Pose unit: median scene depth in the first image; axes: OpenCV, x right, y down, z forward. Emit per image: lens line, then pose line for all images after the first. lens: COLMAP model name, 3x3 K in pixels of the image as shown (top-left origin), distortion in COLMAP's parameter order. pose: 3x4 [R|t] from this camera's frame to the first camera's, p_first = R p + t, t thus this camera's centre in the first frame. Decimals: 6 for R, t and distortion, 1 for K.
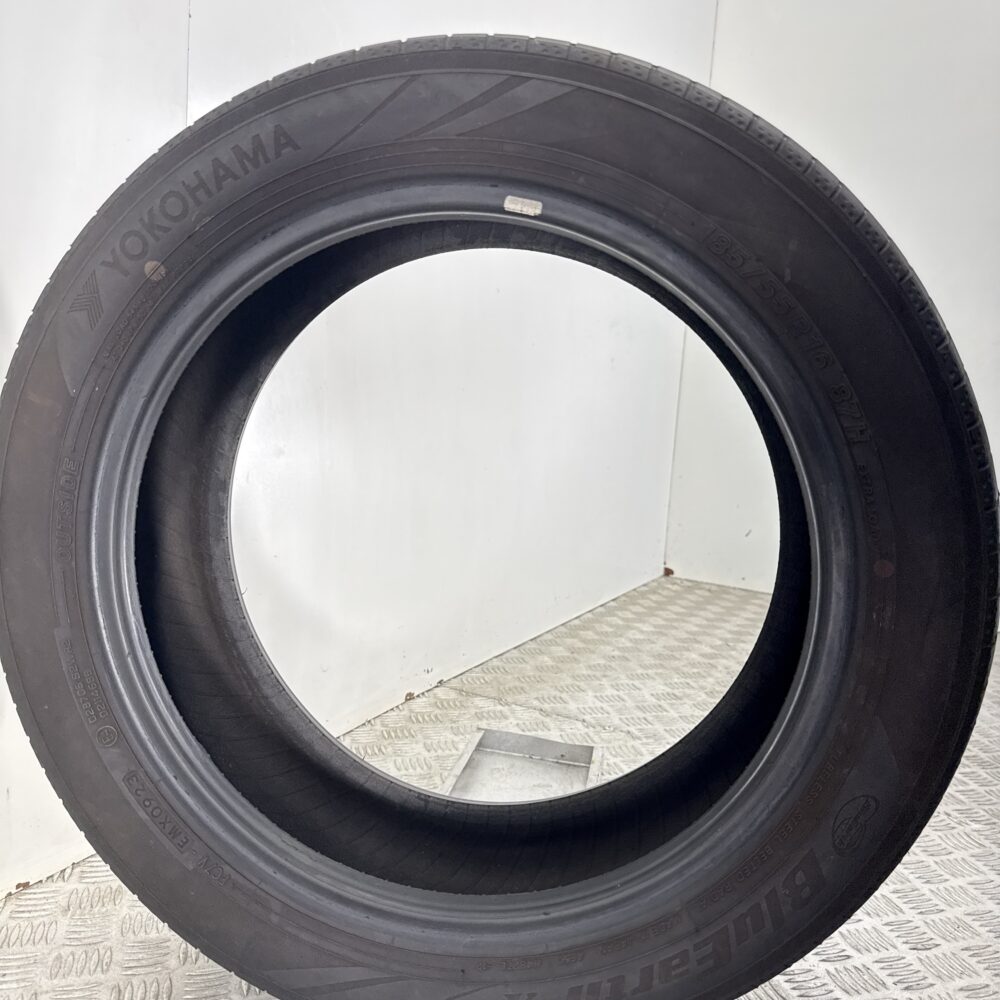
lens RADIAL K [[920.2, 0, 495.1], [0, 920.2, 493.2], [0, 0, 1]] dist [0.140981, -0.280246]
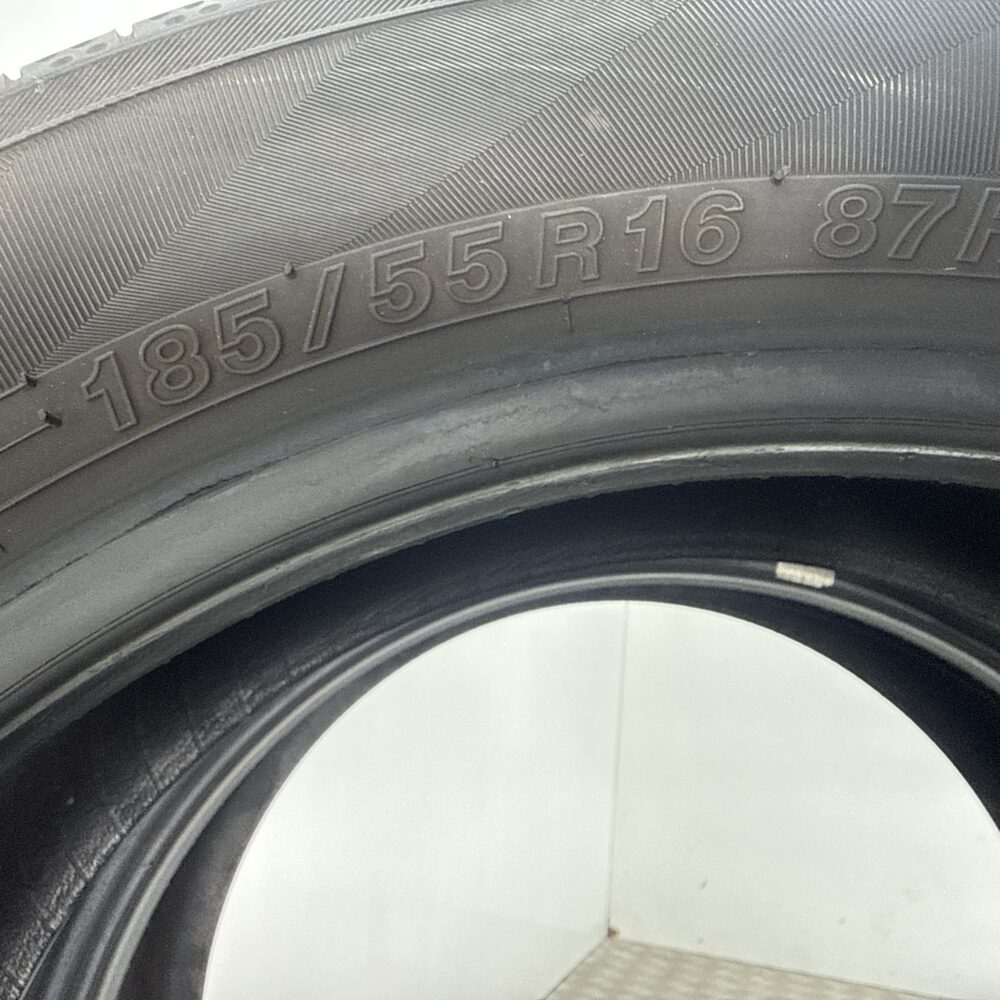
lens RADIAL K [[936.2, 0, 500.0], [0, 936.2, 500.0], [0, 0, 1]] dist [0.005079, -0.020352]
pose [[0.986280, 0.047063, 0.158228, -0.114062], [0.002289, 0.954509, -0.298174, -0.062637], [-0.165063, 0.294446, 0.941305, 0.153809]]
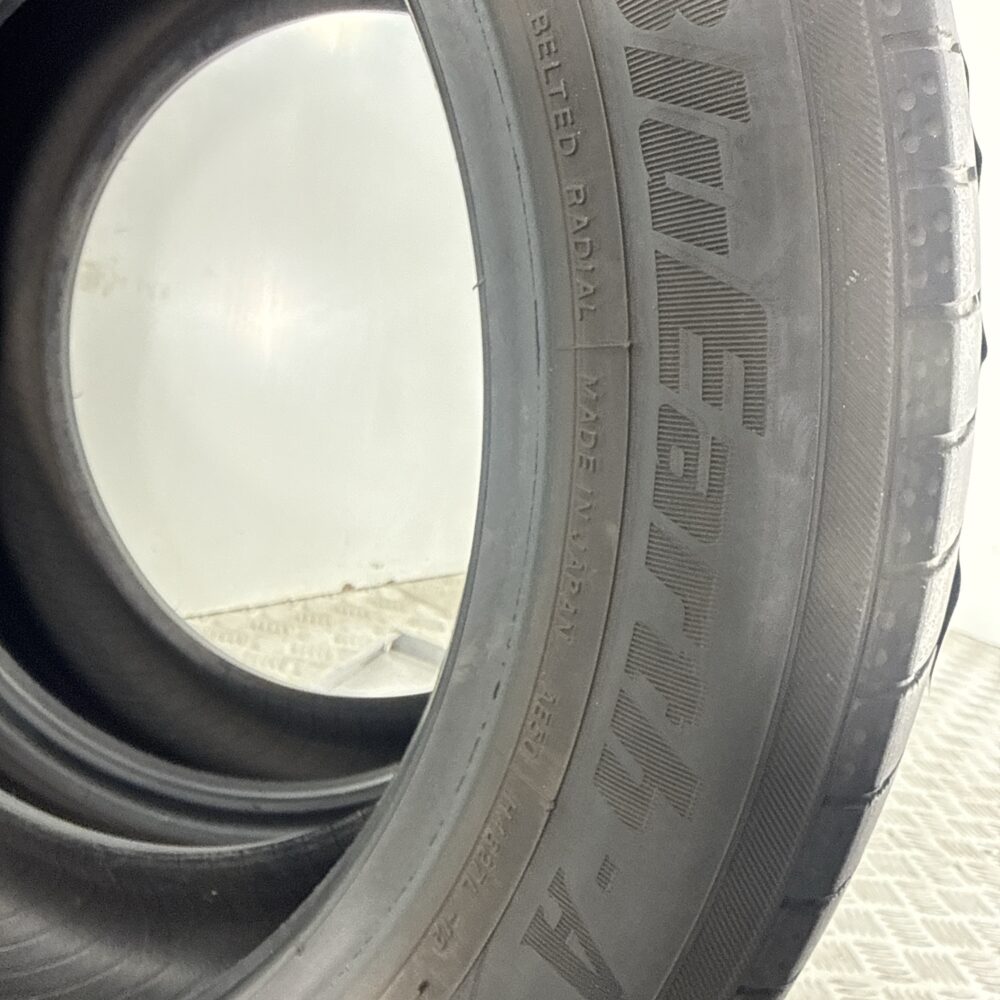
lens RADIAL K [[936.2, 0, 500.0], [0, 936.2, 500.0], [0, 0, 1]] dist [0.005079, -0.020352]
pose [[0.976051, 0.191907, -0.102455, 0.126304], [-0.184932, 0.979977, 0.073795, 0.036105], [0.114565, -0.053080, 0.991997, 0.094837]]
